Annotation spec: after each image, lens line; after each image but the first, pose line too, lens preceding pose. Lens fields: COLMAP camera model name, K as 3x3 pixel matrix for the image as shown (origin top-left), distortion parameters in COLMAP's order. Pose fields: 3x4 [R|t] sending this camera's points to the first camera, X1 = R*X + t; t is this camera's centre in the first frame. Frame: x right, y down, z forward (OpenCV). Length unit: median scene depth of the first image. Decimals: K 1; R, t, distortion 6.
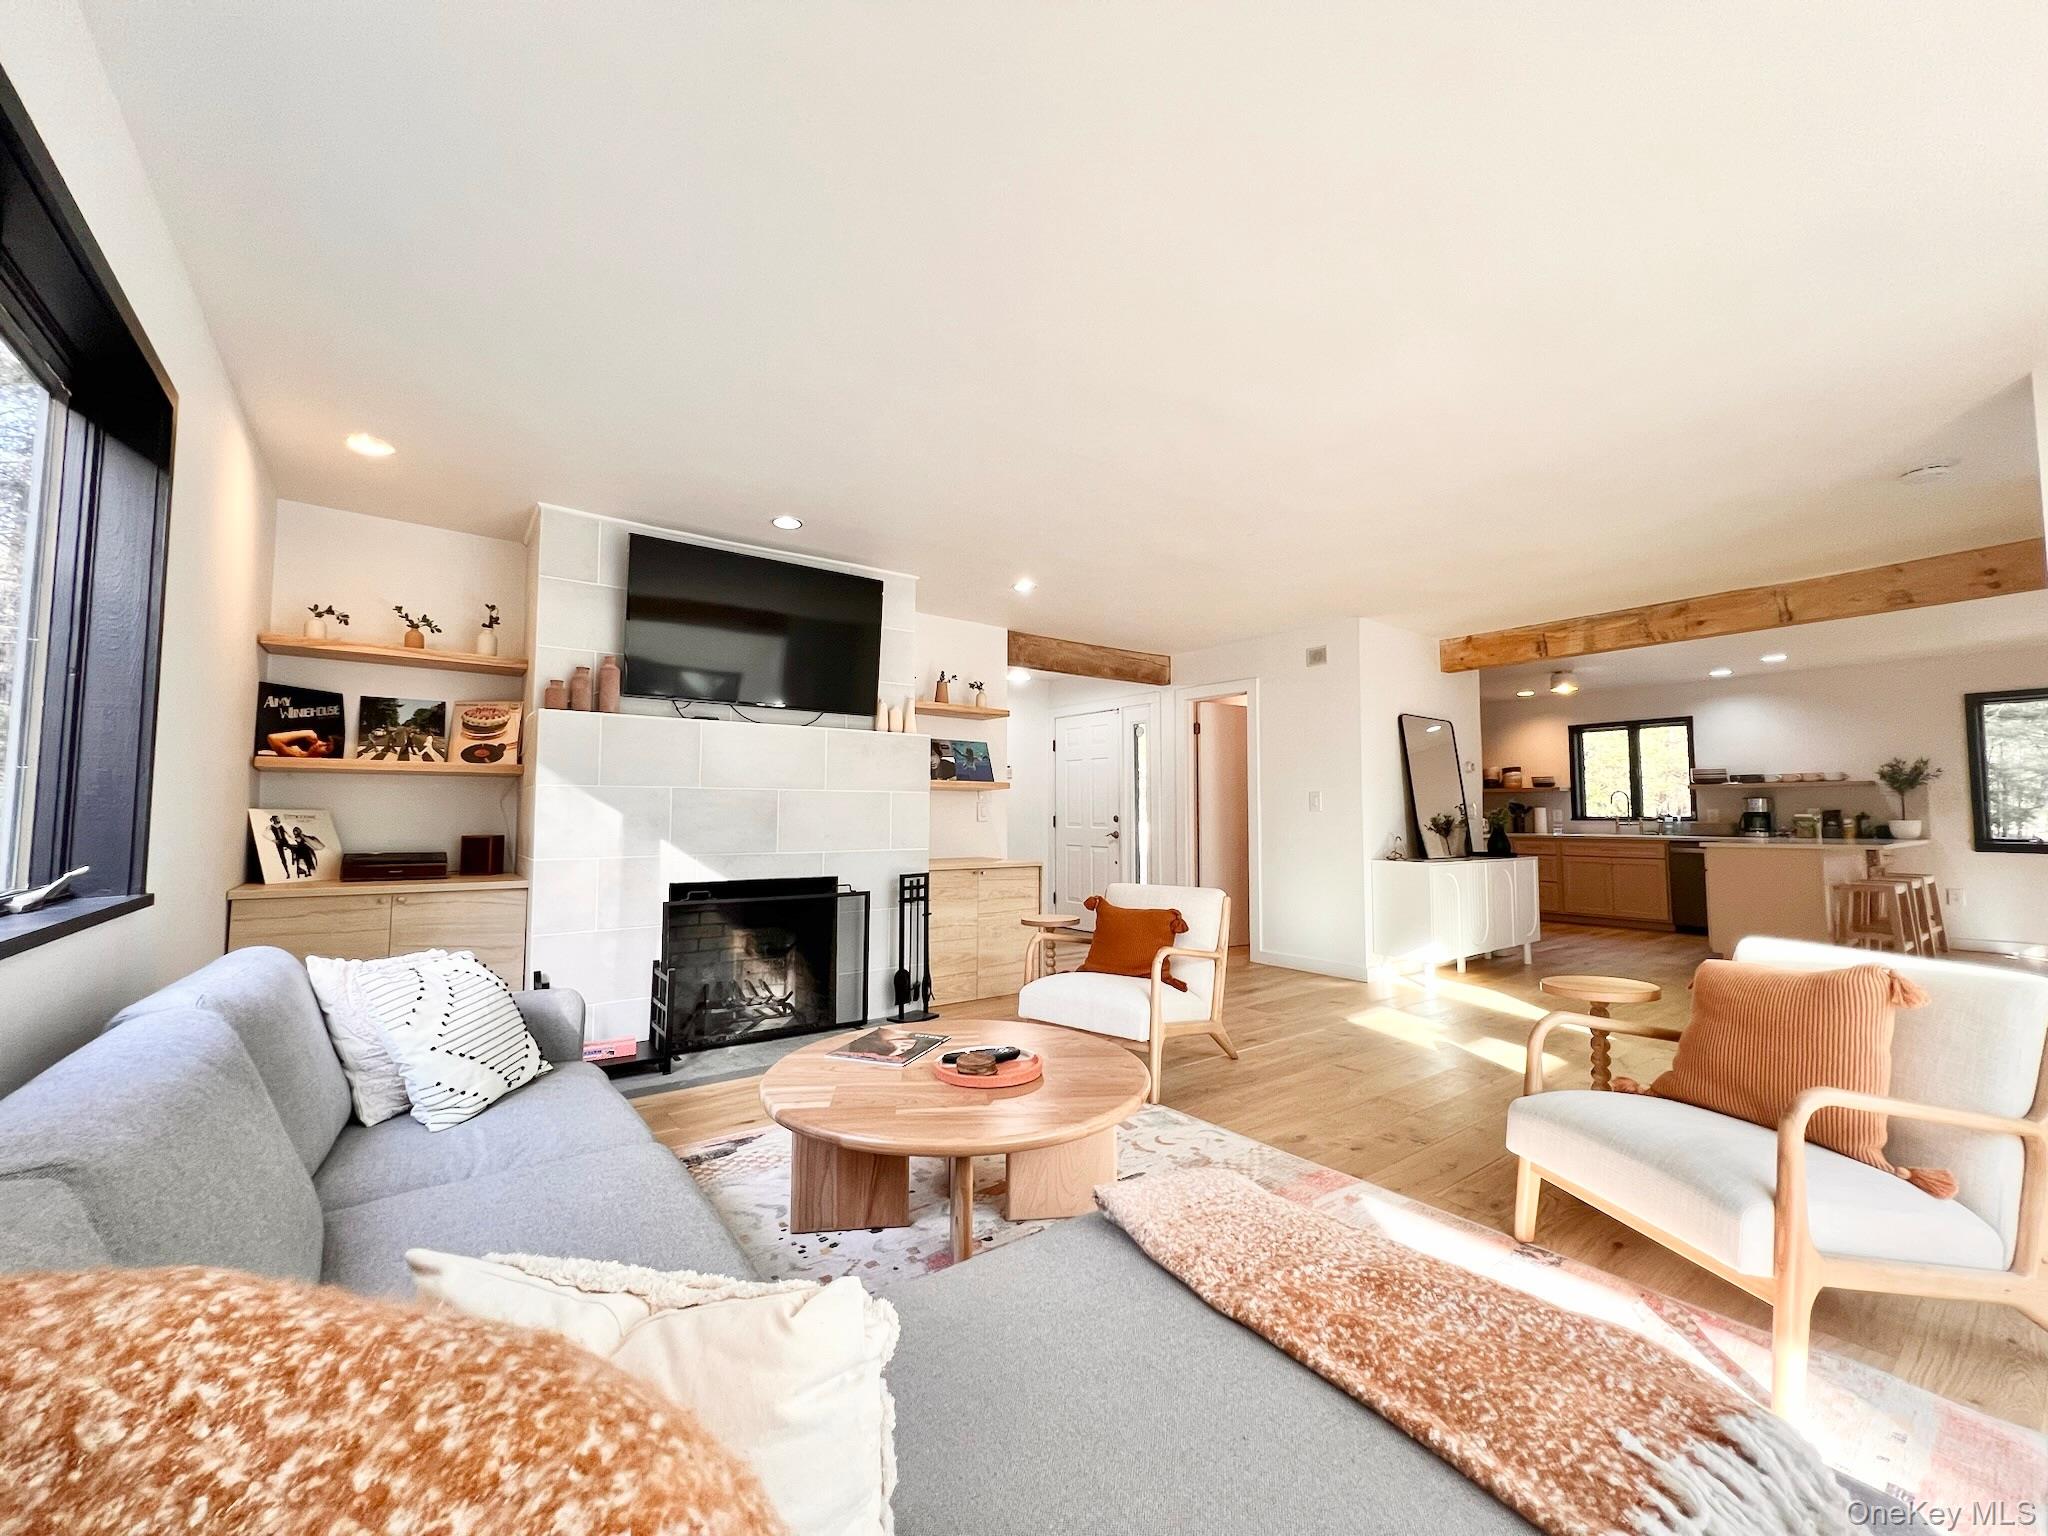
lens RADIAL K [[815.3, 0, 1015.1], [0, 815.3, 760.8], [0, 0, 1]] dist [0.002406, -0.000770]
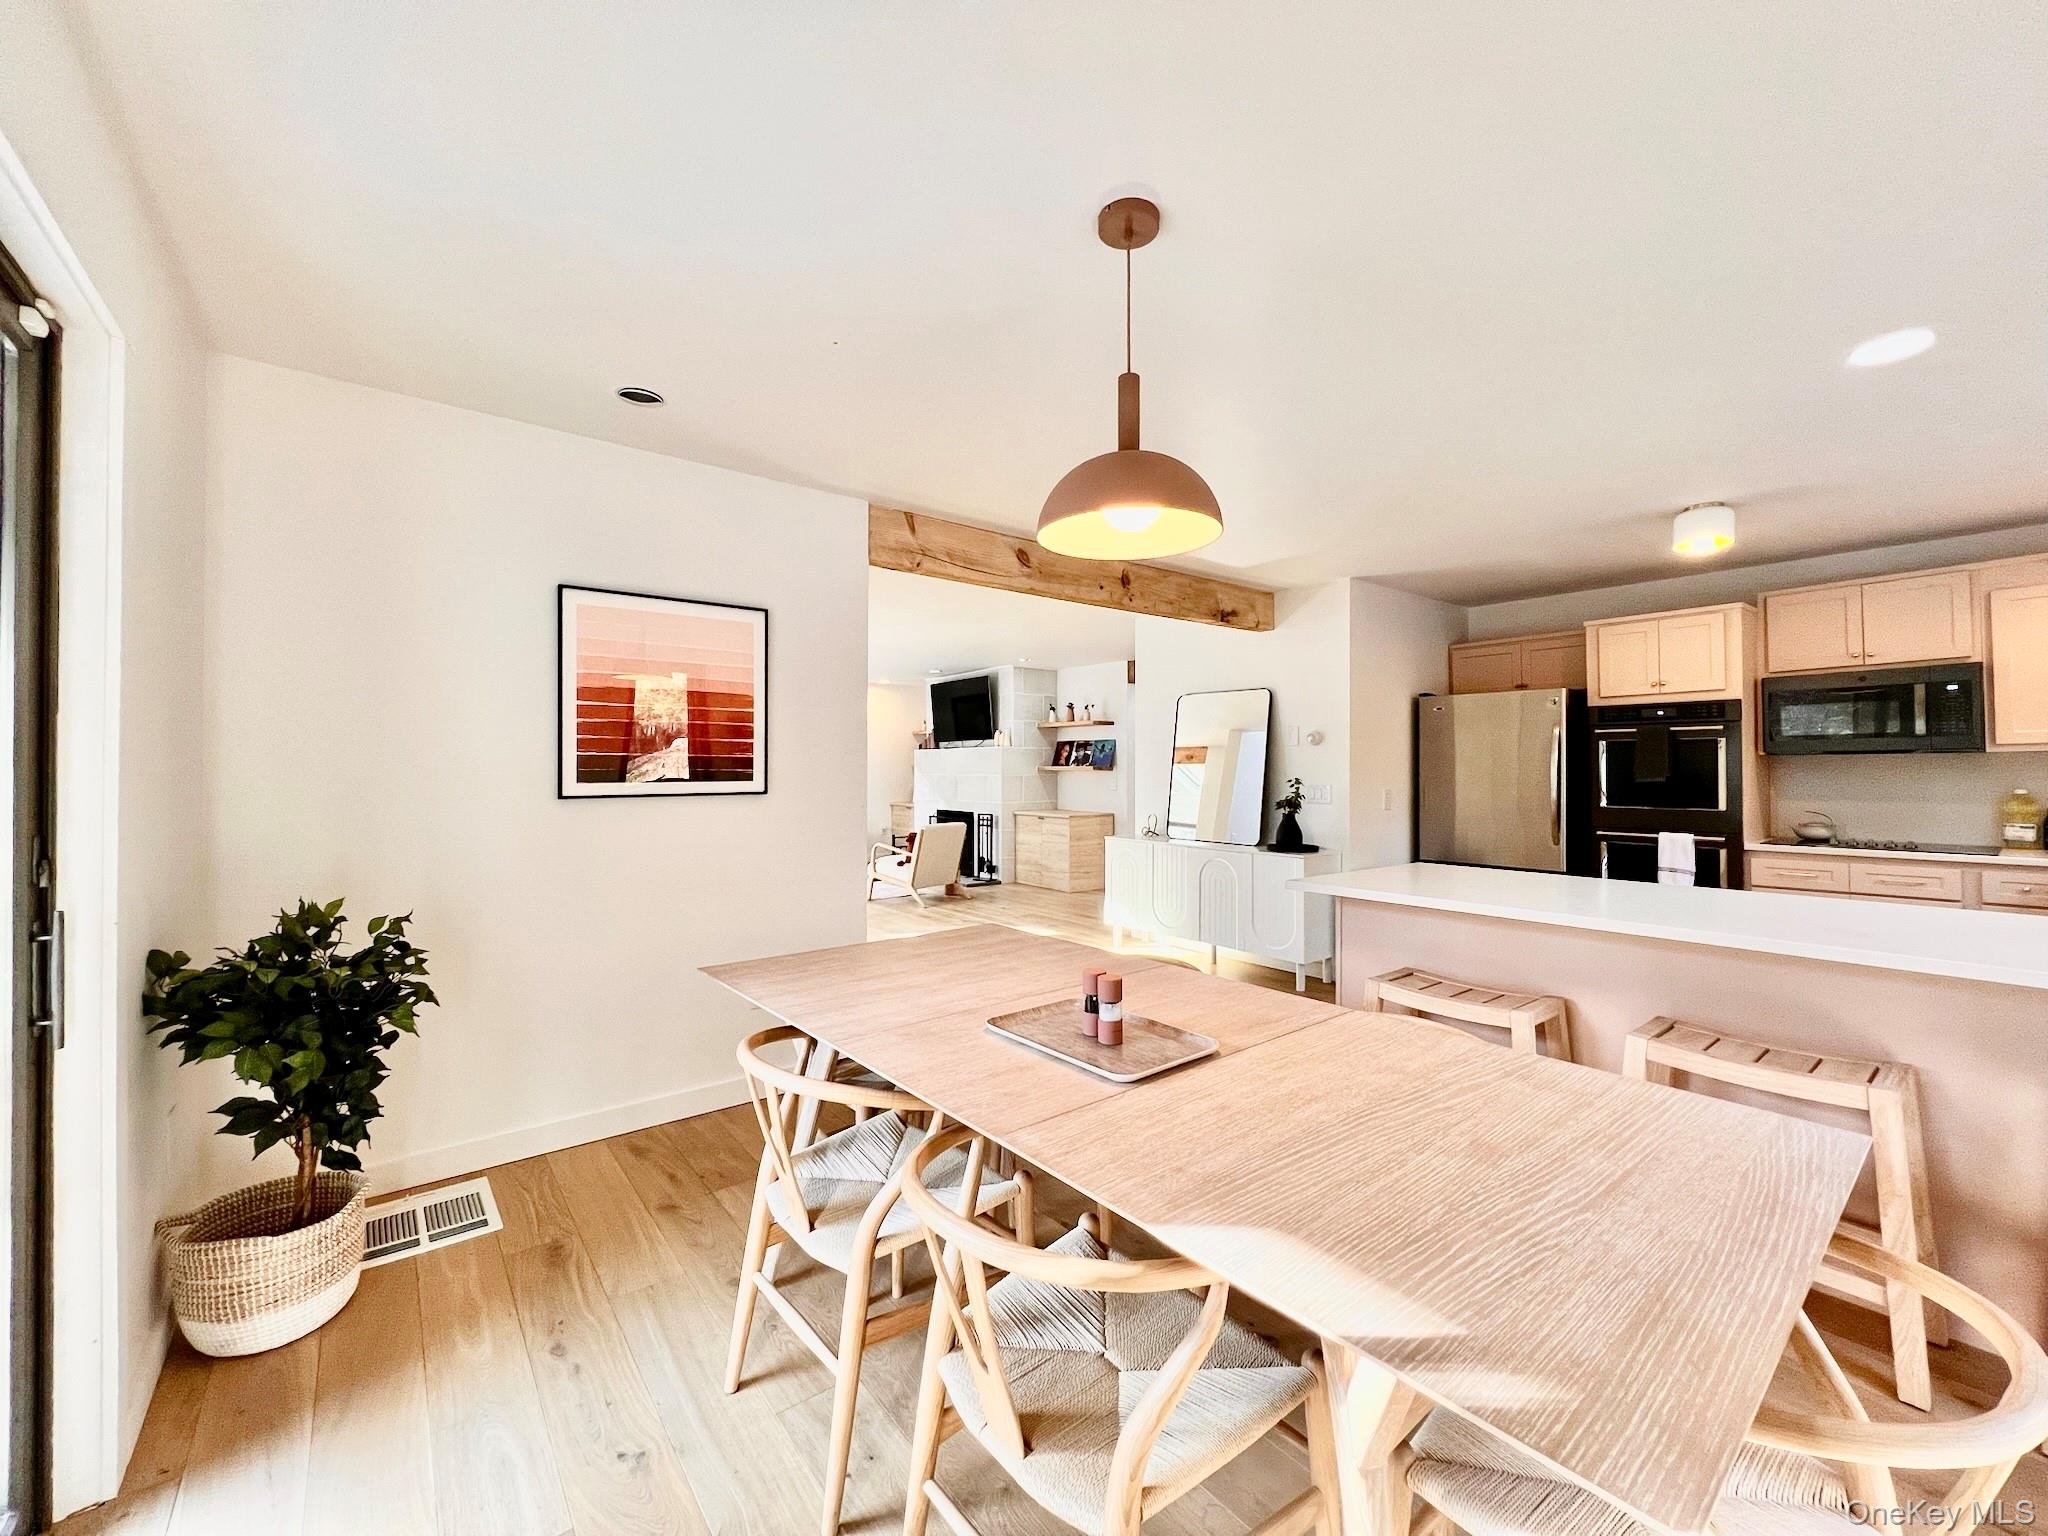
lens RADIAL K [[815.3, 0, 1019.3], [0, 815.3, 767.1], [0, 0, 1]] dist [0.002406, -0.000770]
pose [[0.032569, -0.002472, -0.999466, 1.227515], [0.068114, 0.997678, -0.000248, 0.014634], [0.997146, -0.068069, 0.032662, 0.630652]]
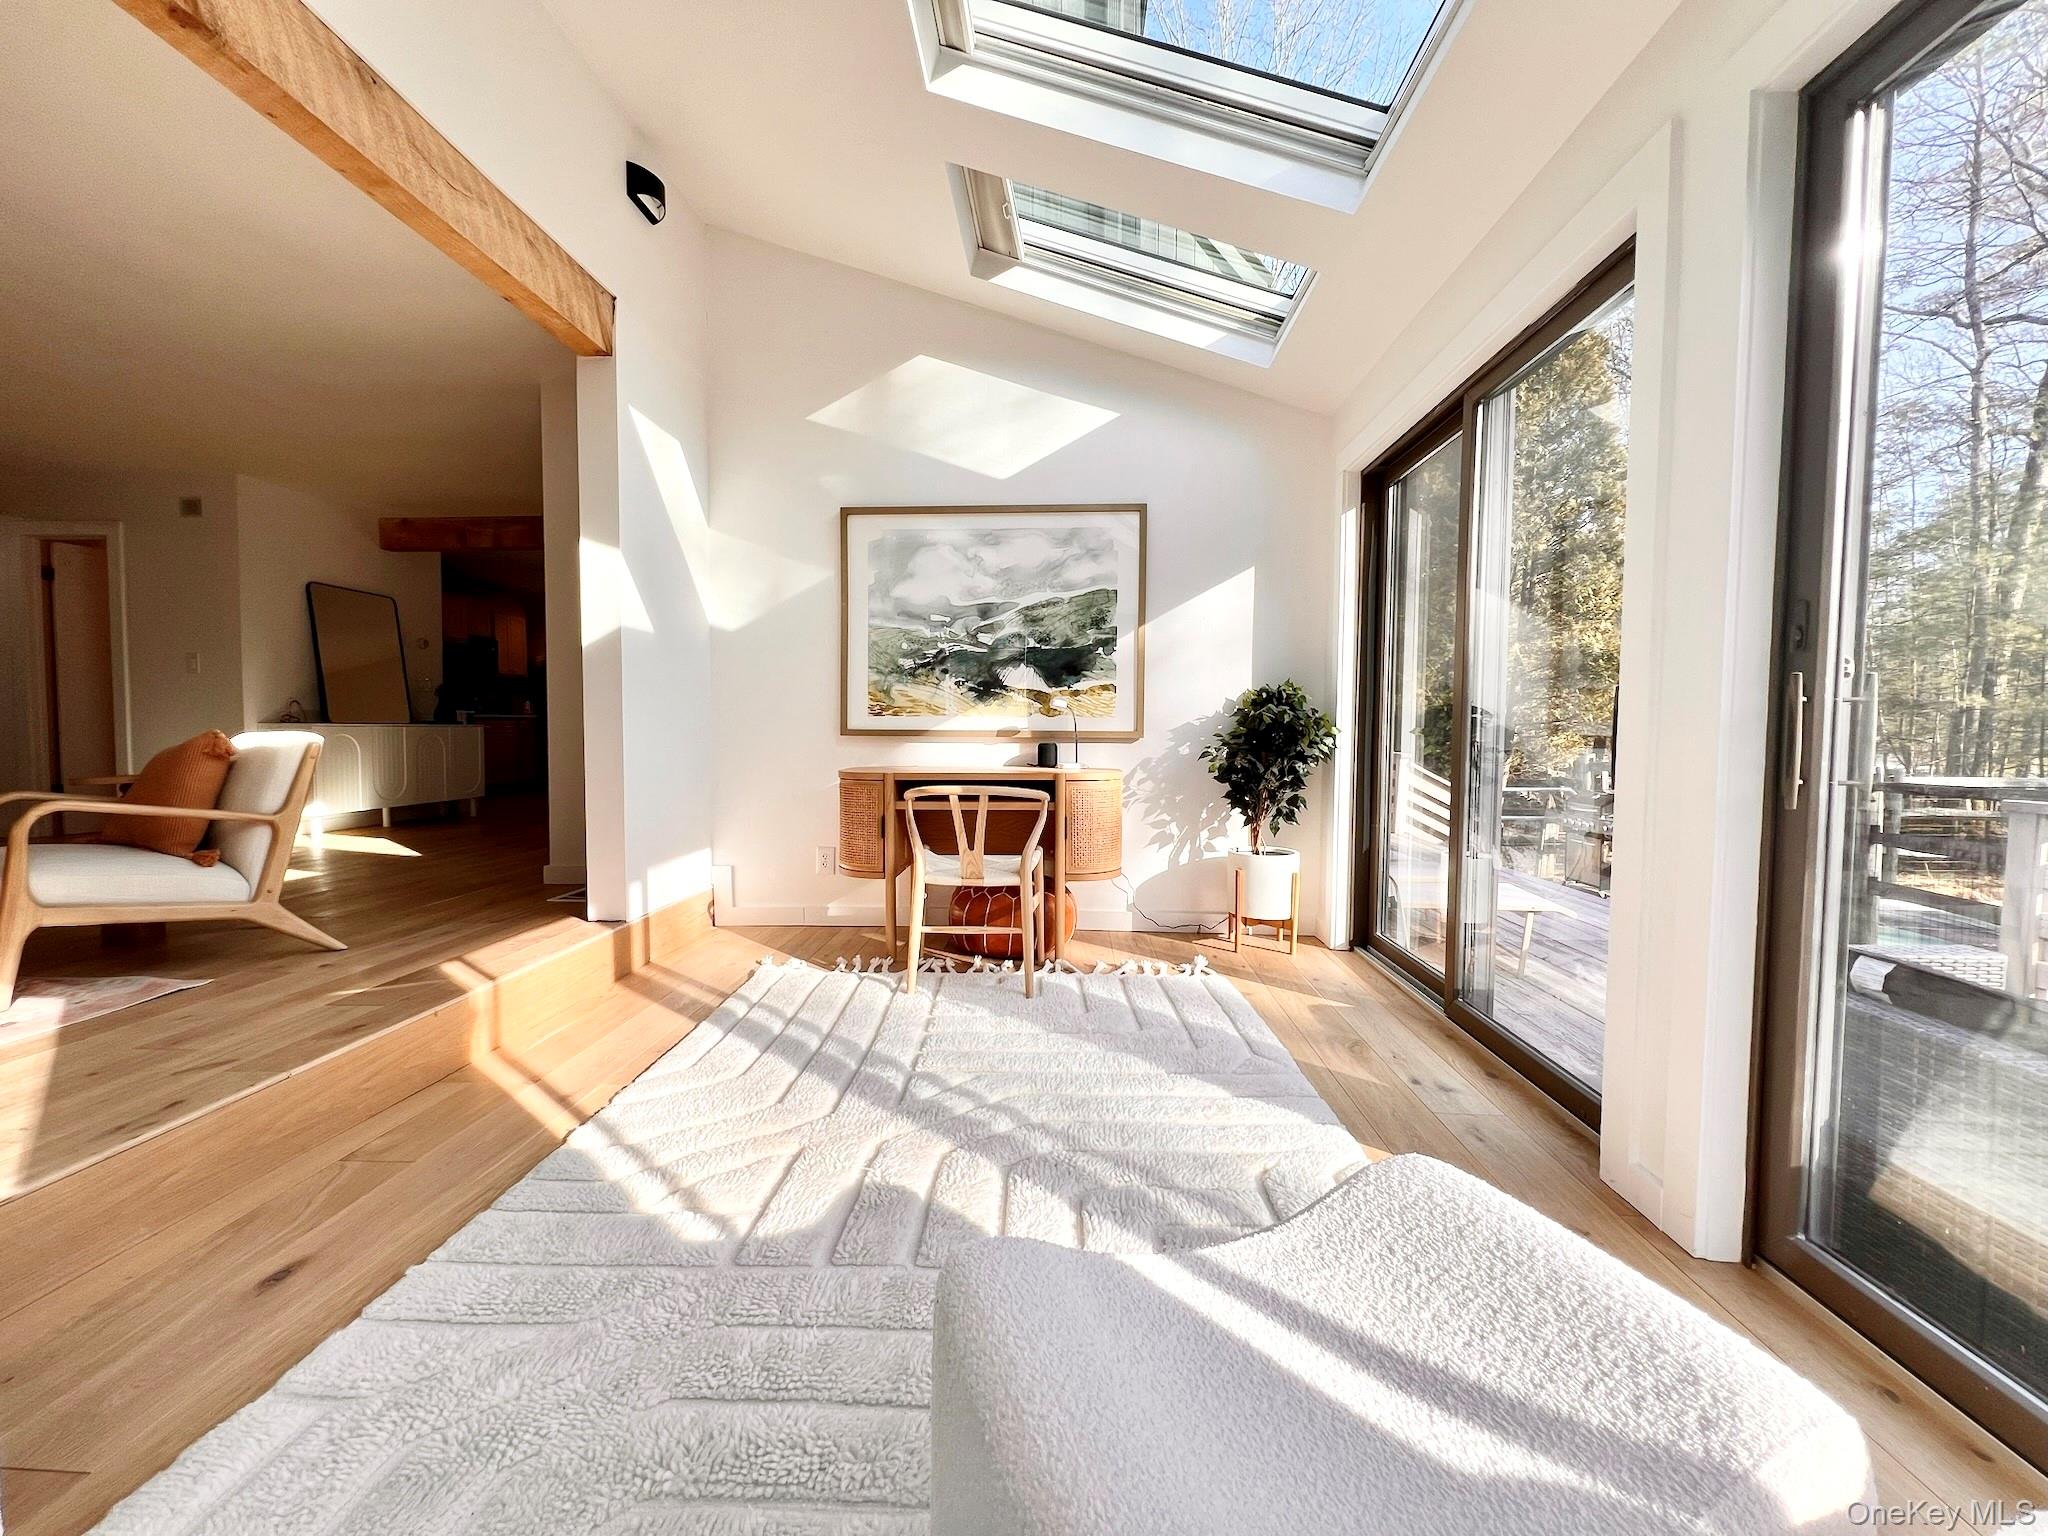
lens RADIAL K [[815.3, 0, 1023.1], [0, 815.3, 759.1], [0, 0, 1]] dist [0.002406, -0.000770]
pose [[0.640533, -0.034699, 0.767146, 0.212437], [-0.048427, 0.995165, 0.085446, 0.027367], [-0.766402, -0.091882, 0.635756, -0.293013]]
